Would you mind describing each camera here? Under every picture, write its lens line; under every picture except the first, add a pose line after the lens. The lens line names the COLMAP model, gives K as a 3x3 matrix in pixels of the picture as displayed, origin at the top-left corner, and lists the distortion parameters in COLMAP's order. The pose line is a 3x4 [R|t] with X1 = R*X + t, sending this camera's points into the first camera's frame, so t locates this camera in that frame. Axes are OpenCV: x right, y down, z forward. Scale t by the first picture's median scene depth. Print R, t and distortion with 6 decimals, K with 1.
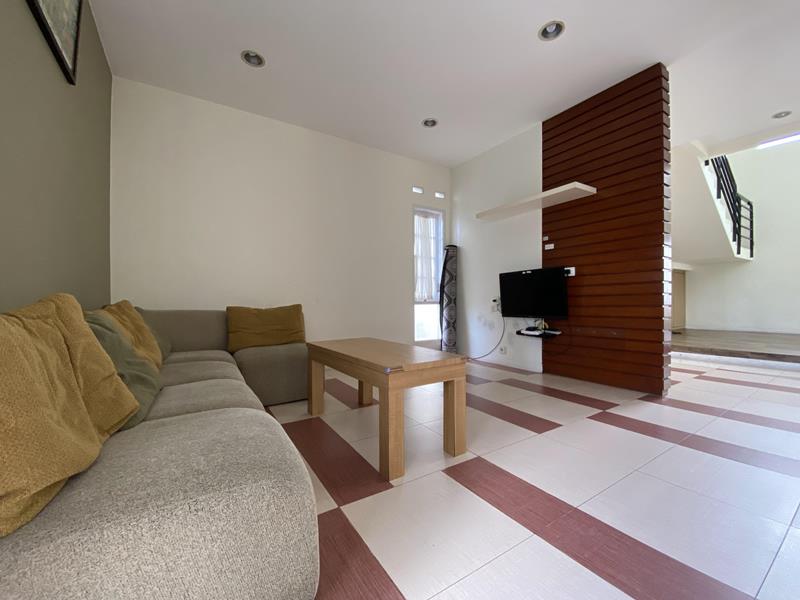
lens RADIAL K [[330.5, 0, 400.0], [0, 330.5, 300.0], [0, 0, 1]] dist [0.000892, 0.000092]
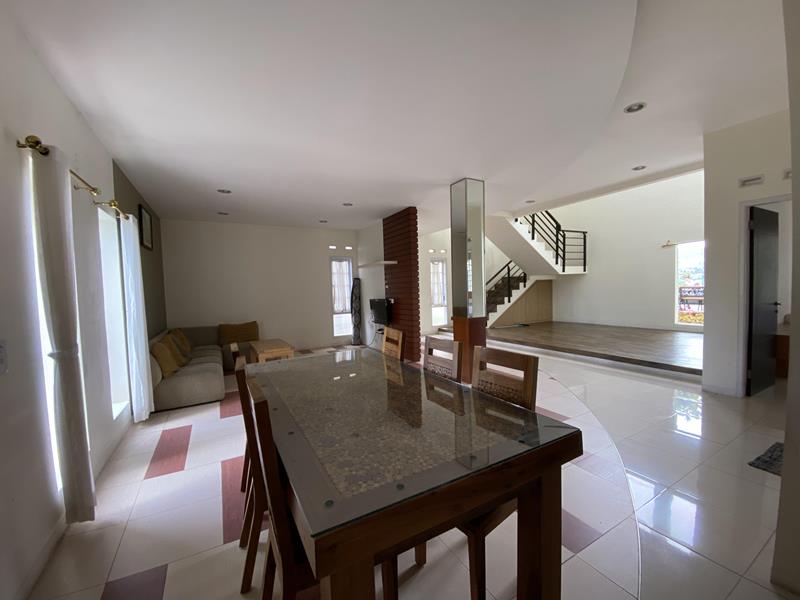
lens RADIAL K [[321.3, 0, 400.0], [0, 321.3, 300.0], [0, 0, 1]] dist [0.000347, 0.000020]
pose [[0.998913, -0.022136, -0.041032, 0.448077], [0.023826, 0.998868, 0.041180, -0.119210], [0.040074, -0.042113, 0.998309, -0.623533]]
